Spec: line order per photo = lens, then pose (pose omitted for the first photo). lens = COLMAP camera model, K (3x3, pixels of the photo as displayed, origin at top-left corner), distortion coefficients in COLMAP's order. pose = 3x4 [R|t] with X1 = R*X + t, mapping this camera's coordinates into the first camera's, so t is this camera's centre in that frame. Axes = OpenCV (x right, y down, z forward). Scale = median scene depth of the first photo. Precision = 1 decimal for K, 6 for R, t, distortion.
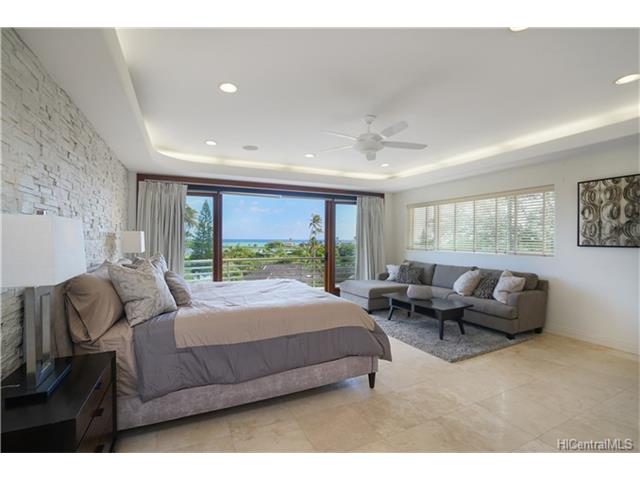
lens RADIAL K [[303.3, 0, 319.4], [0, 303.3, 237.0], [0, 0, 1]] dist [-0.004257, -0.000234]
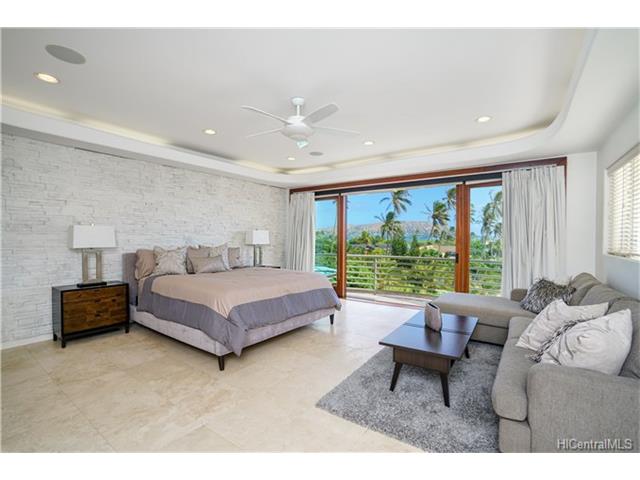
lens RADIAL K [[303.3, 0, 319.5], [0, 303.3, 238.2], [0, 0, 1]] dist [-0.004257, -0.000234]
pose [[0.450664, 0.008279, -0.892656, 0.736797], [-0.003977, 0.999966, 0.007266, 0.010583], [0.892685, 0.000276, 0.450681, 0.471933]]
